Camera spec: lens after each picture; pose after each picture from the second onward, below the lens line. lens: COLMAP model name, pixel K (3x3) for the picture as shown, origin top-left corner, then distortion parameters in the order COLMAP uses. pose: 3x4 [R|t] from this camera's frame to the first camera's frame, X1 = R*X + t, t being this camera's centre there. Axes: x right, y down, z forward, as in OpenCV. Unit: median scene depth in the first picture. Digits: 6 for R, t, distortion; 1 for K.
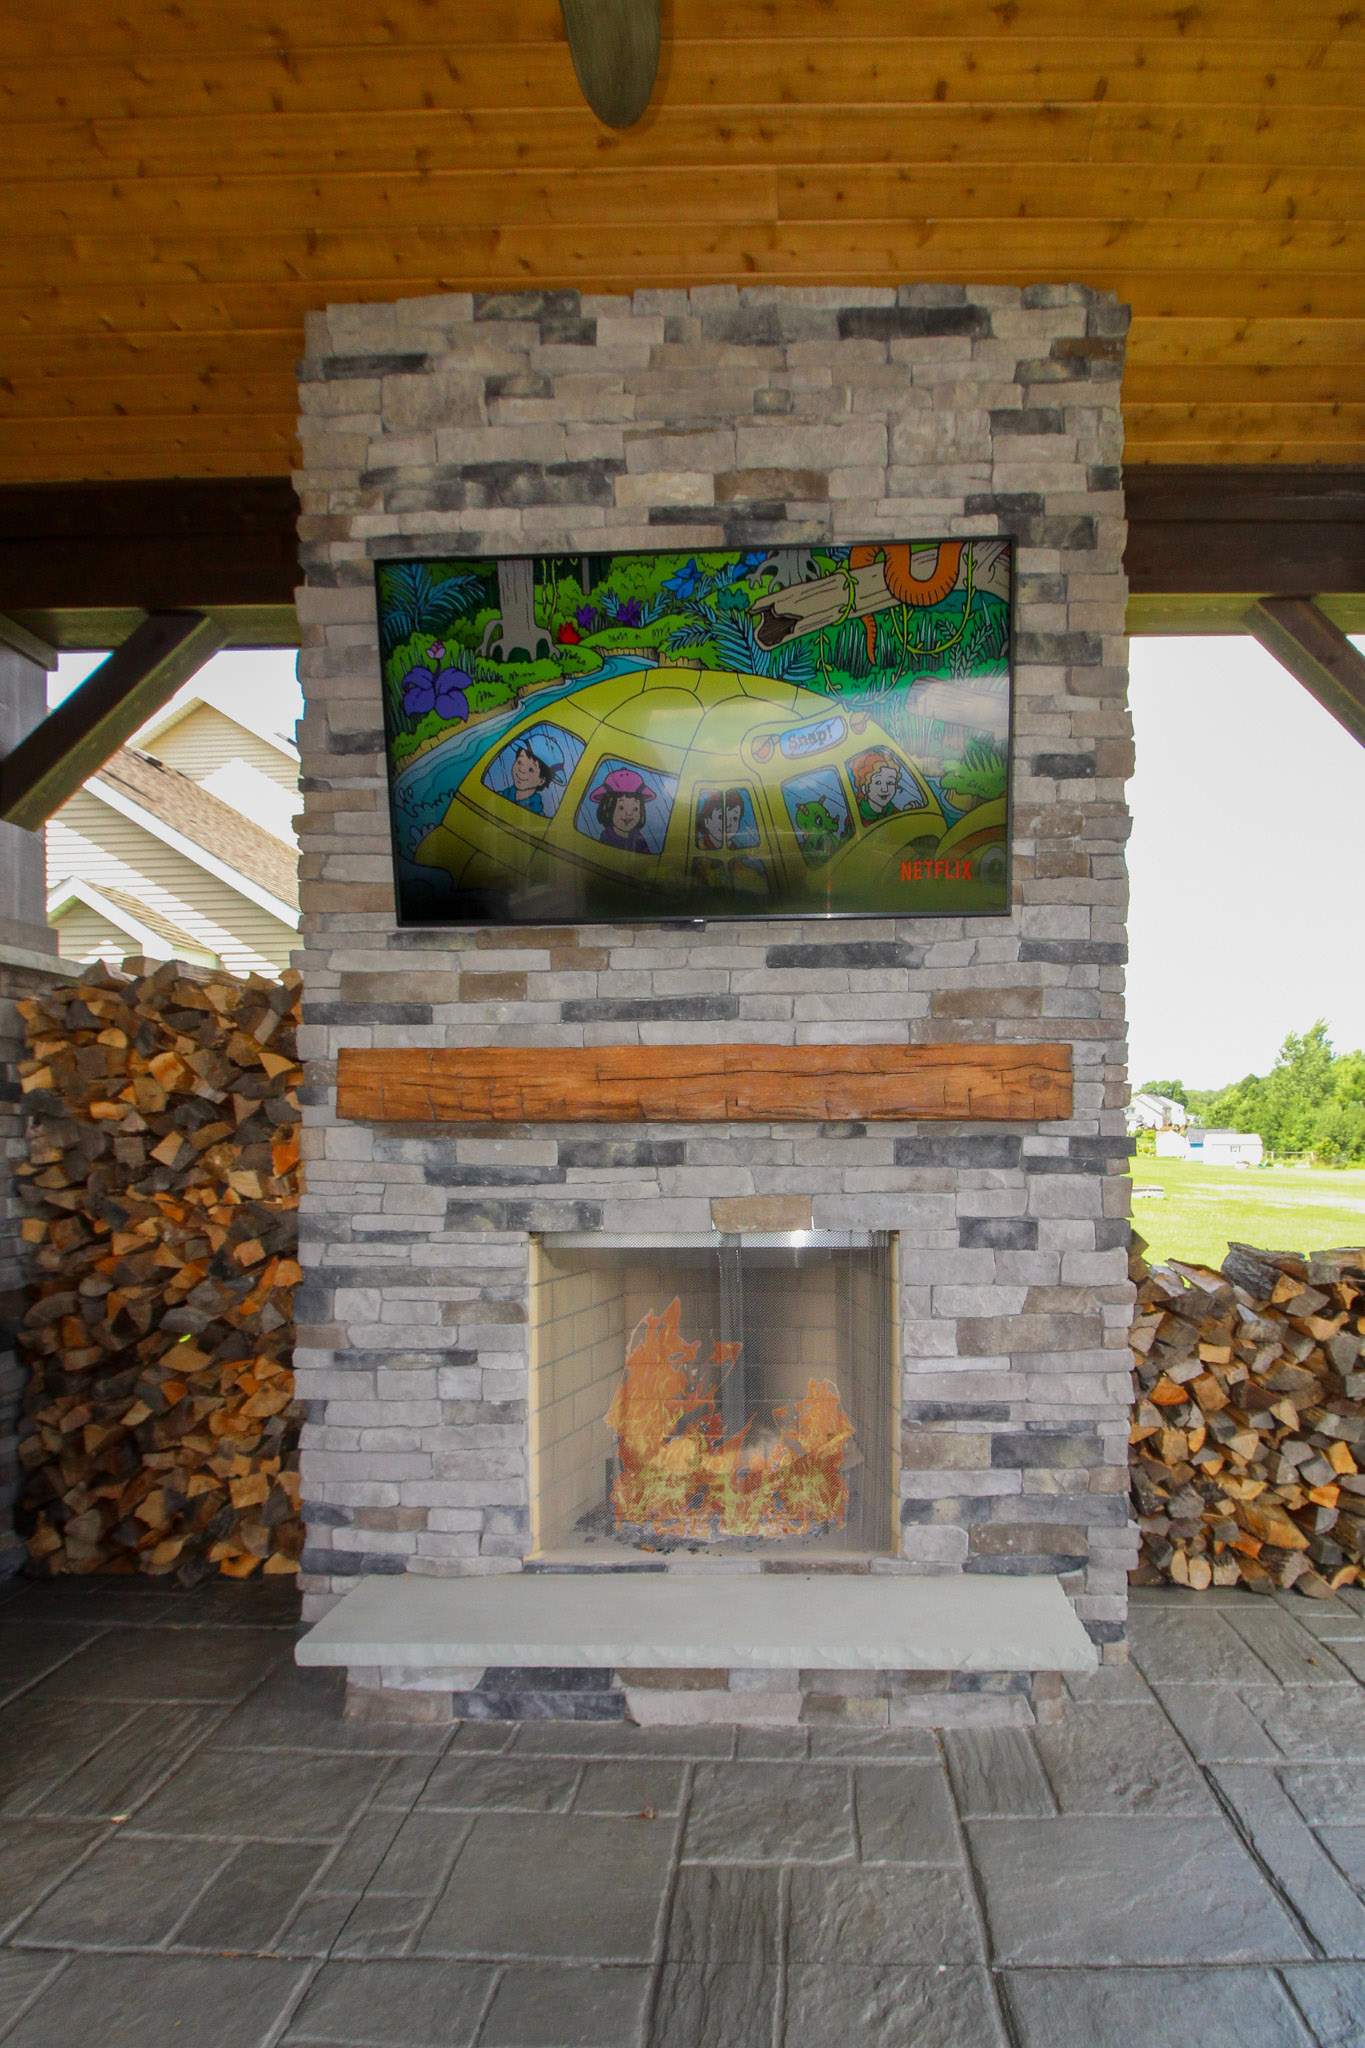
lens RADIAL K [[1003.3, 0, 850.3], [0, 1003.3, 1131.0], [0, 0, 1]] dist [0.001274, -0.011320]
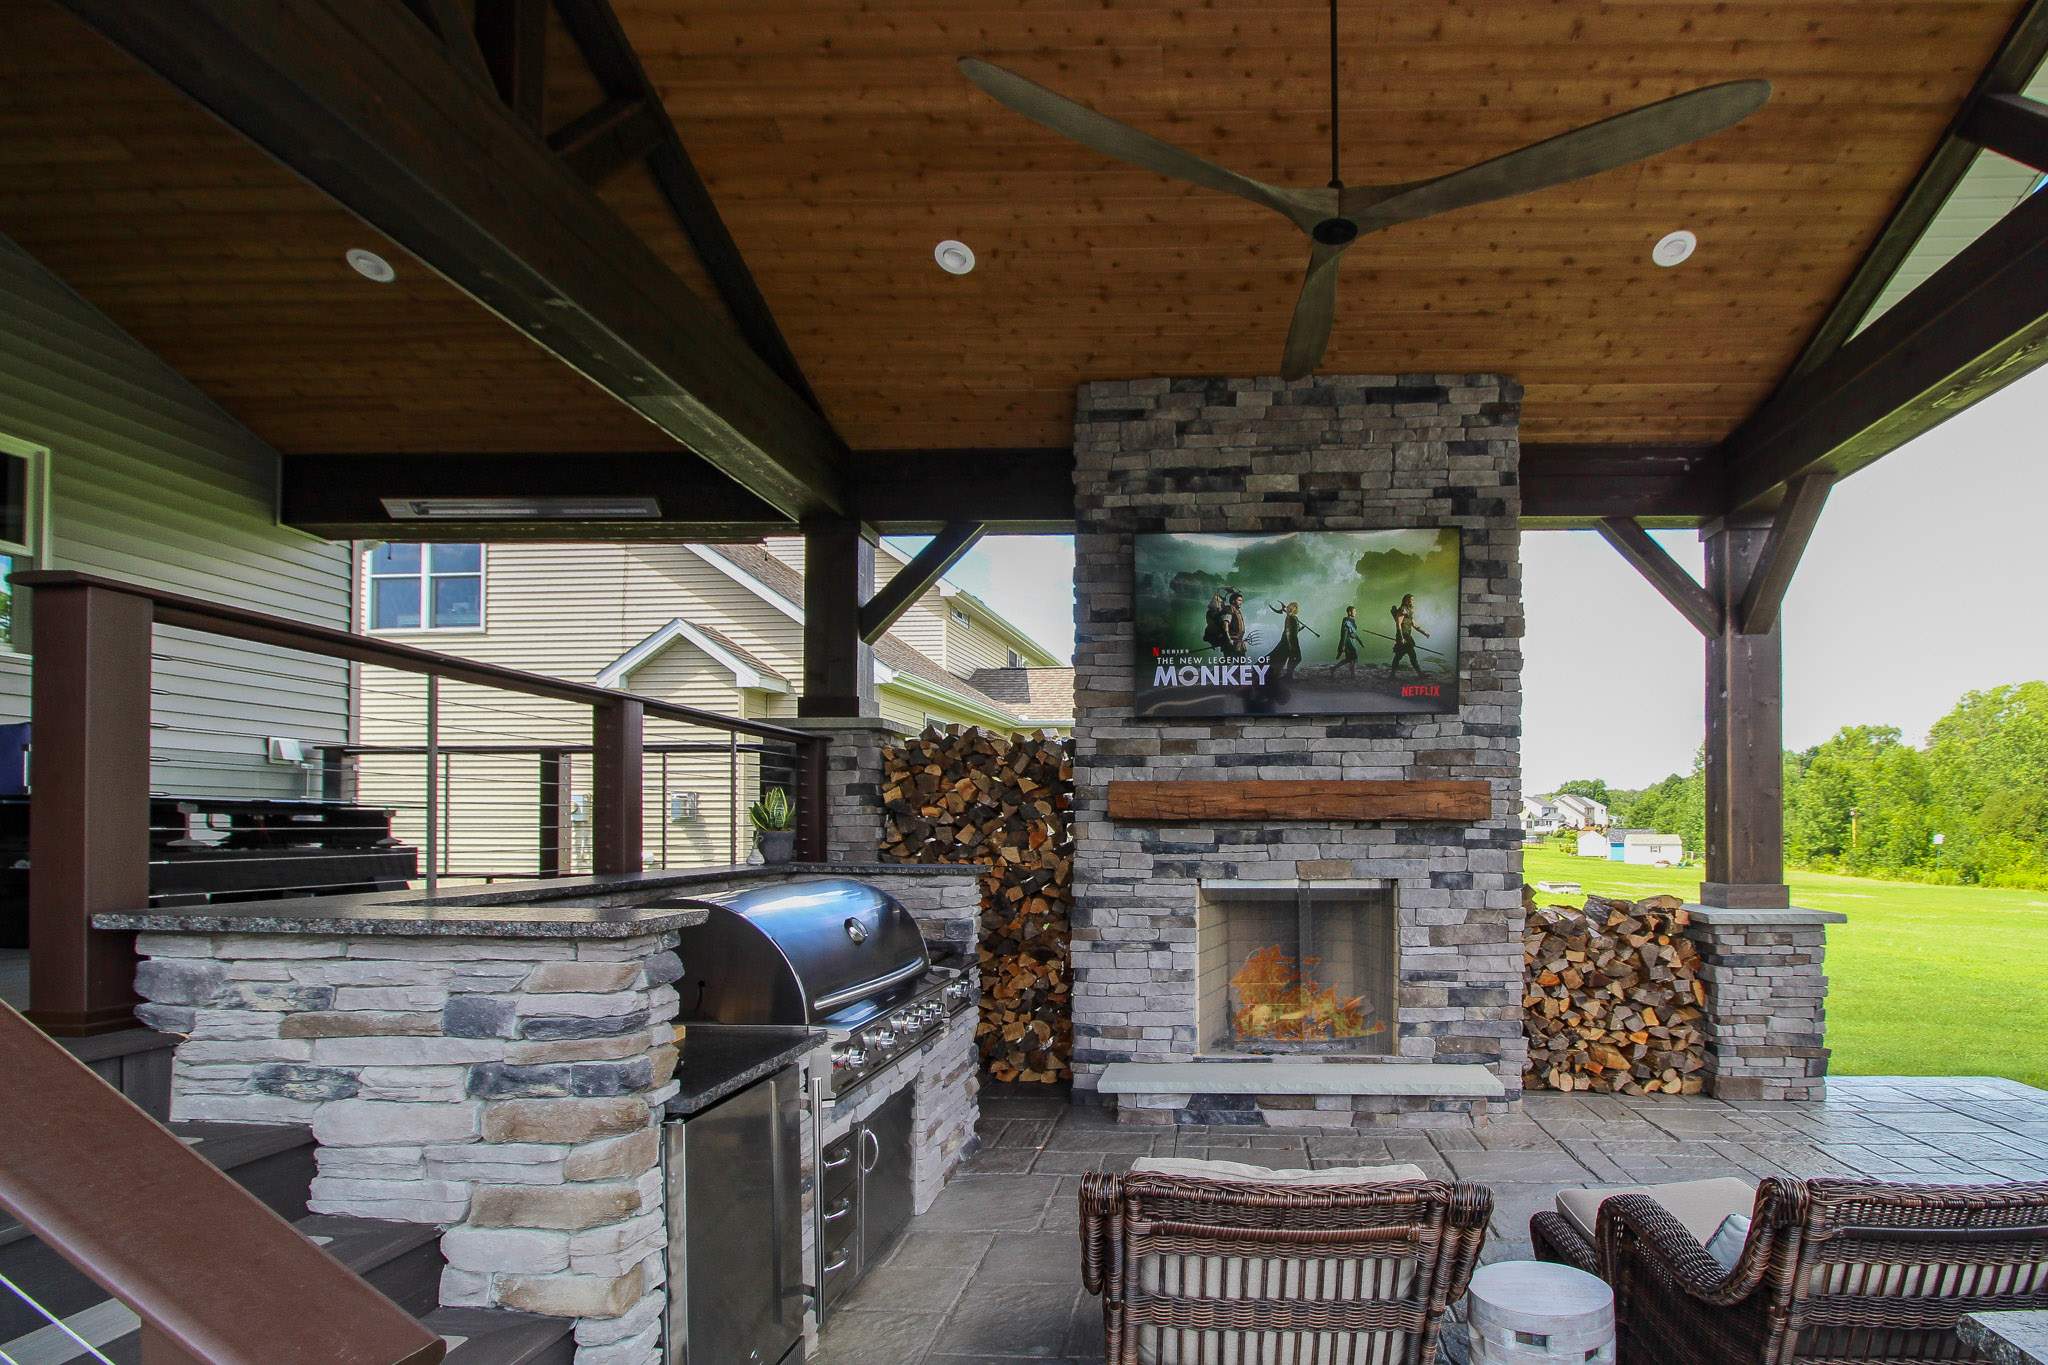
lens RADIAL K [[1032.8, 0, 1230.3], [0, 1032.8, 808.2], [0, 0, 1]] dist [-0.000893, -0.005101]
pose [[0.999433, 0.004019, -0.033430, -0.196422], [-0.004717, 0.999772, -0.020803, 0.009453], [0.033339, 0.020949, 0.999225, -0.918330]]
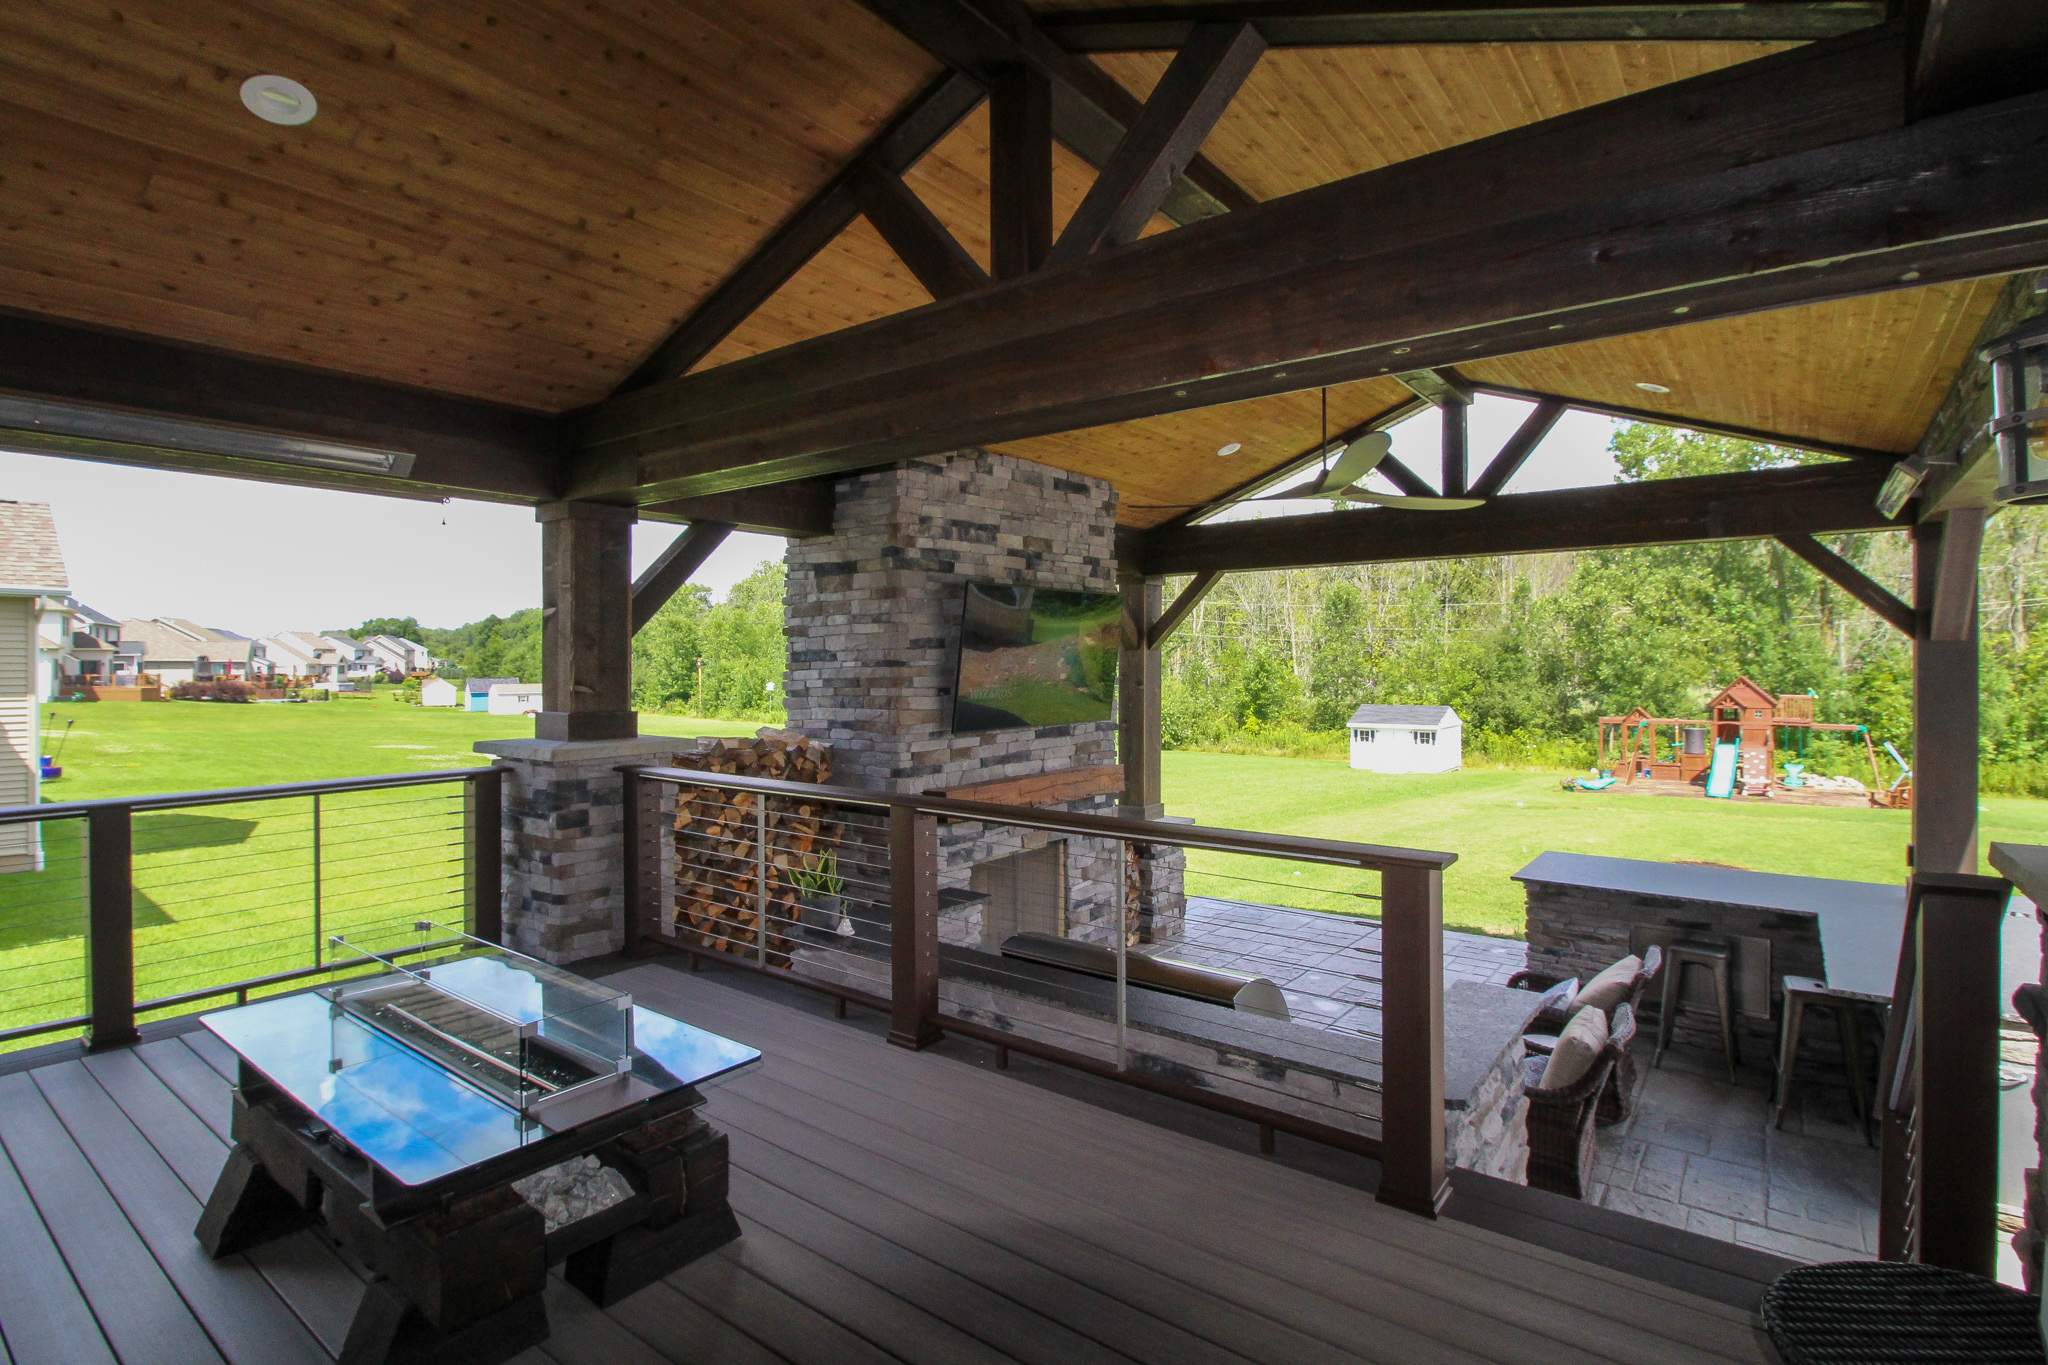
lens RADIAL K [[1053.7, 0, 1023.7], [0, 1053.7, 644.0], [0, 0, 1]] dist [-0.003379, -0.014922]
pose [[0.591379, 0.007270, 0.806361, -2.179910], [-0.001138, 0.999966, -0.008181, -0.372047], [-0.806393, 0.003921, 0.591367, -0.508134]]
